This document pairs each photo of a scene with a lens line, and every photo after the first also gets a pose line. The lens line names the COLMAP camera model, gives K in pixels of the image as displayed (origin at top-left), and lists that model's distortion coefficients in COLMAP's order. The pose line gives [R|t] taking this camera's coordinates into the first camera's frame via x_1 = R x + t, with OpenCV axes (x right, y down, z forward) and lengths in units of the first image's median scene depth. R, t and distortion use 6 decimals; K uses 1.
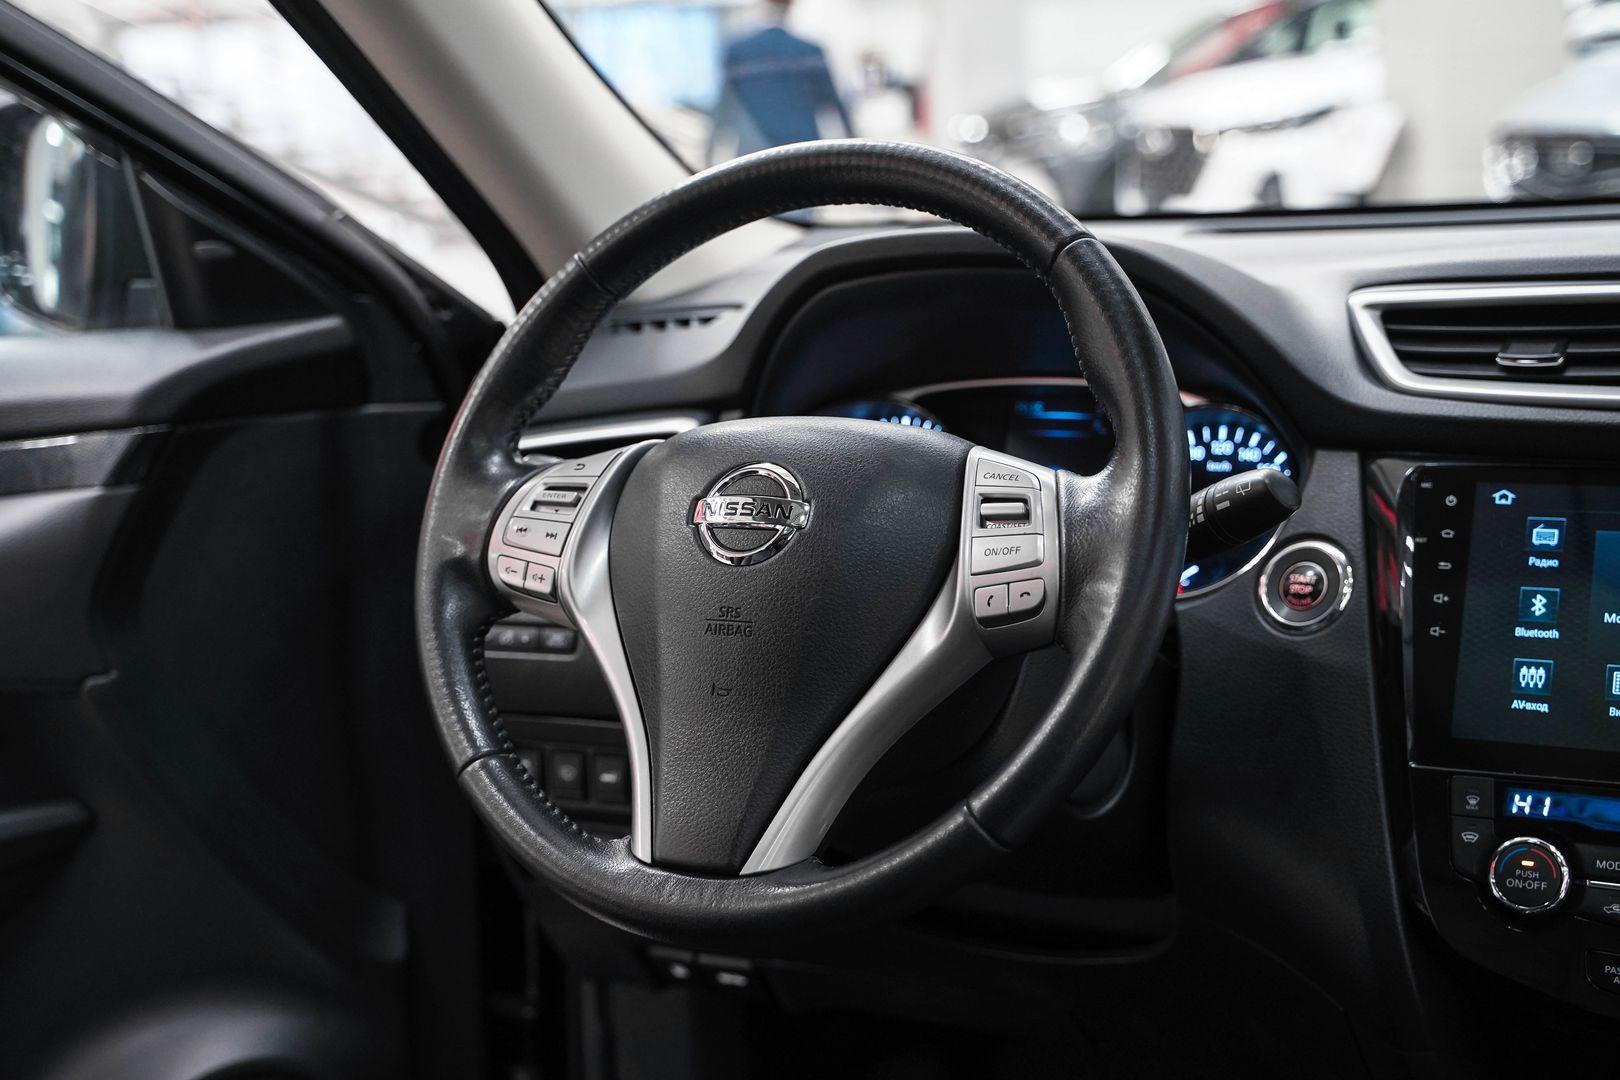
lens RADIAL K [[2182.8, 0, 807.6], [0, 2182.8, 539.6], [0, 0, 1]] dist [0.044342, 0.000000]
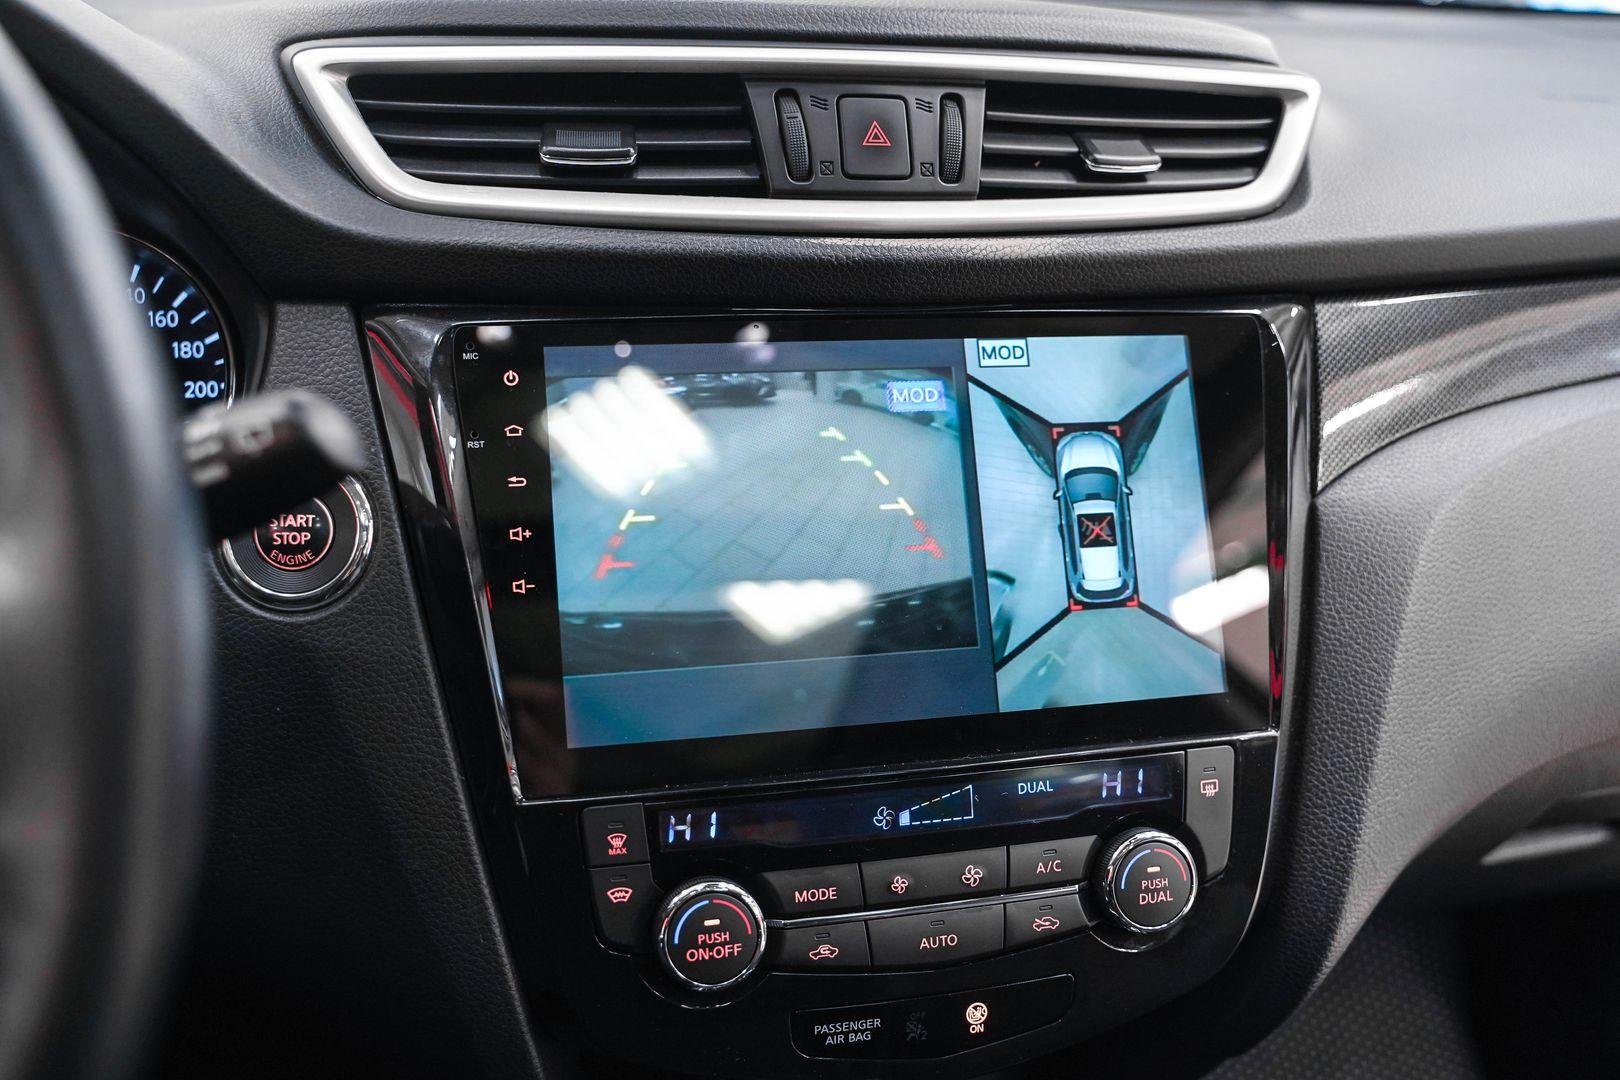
lens RADIAL K [[1509.4, 0, 805.9], [0, 1509.4, 548.2], [0, 0, 1]] dist [-0.068863, 0.000000]
pose [[0.756404, -0.168519, 0.632024, 0.069229], [0.039848, 0.976320, 0.212631, -0.060644], [-0.652890, -0.135650, 0.745208, 0.607096]]
